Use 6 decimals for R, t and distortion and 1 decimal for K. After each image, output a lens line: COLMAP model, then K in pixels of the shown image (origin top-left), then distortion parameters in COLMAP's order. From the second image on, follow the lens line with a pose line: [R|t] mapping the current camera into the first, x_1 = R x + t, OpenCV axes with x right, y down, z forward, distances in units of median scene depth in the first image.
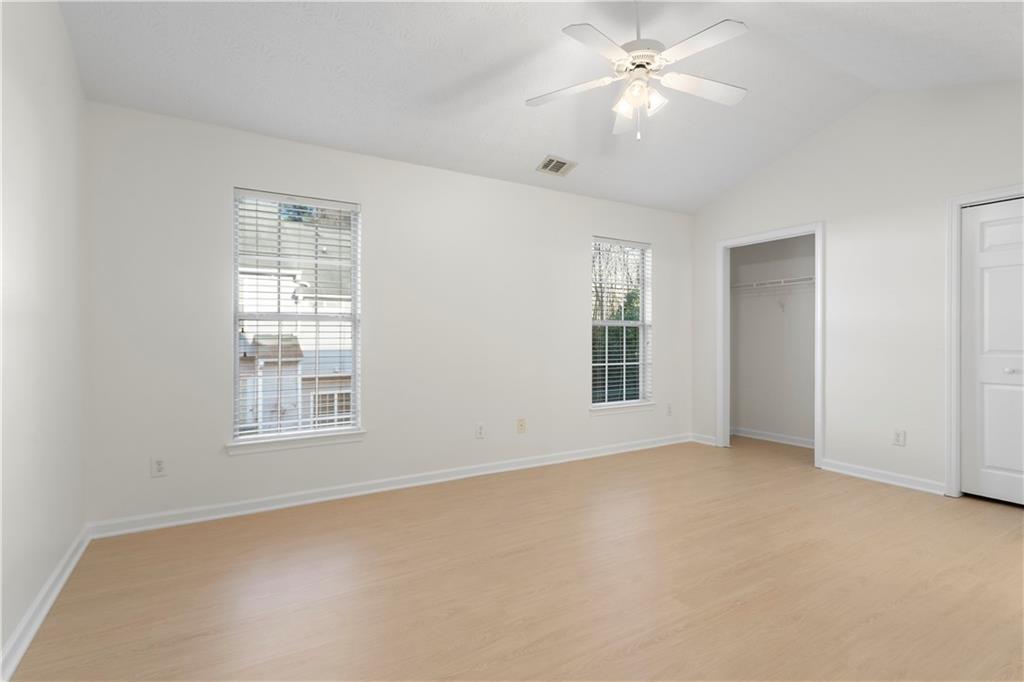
lens RADIAL K [[515.3, 0, 514.3], [0, 515.3, 346.7], [0, 0, 1]] dist [0.013883, 0.000177]
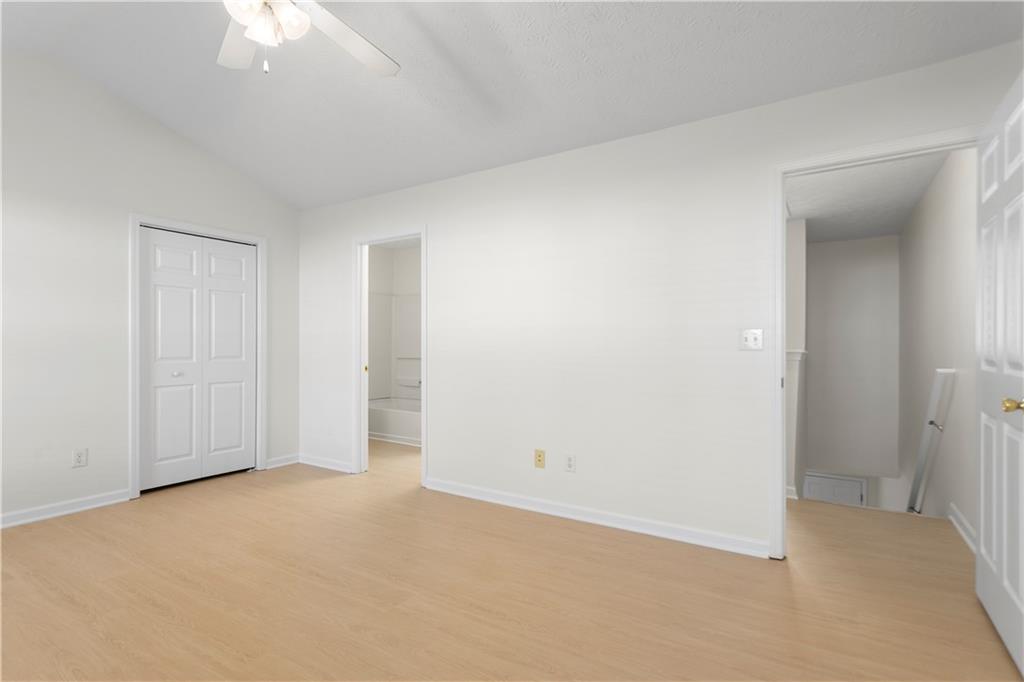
lens RADIAL K [[515.3, 0, 514.3], [0, 515.3, 346.7], [0, 0, 1]] dist [0.013883, 0.000177]
pose [[-0.452832, -0.001145, 0.891595, -0.454261], [0.022092, 0.999678, 0.012504, -0.014039], [-0.891322, 0.025360, -0.452661, 0.819292]]
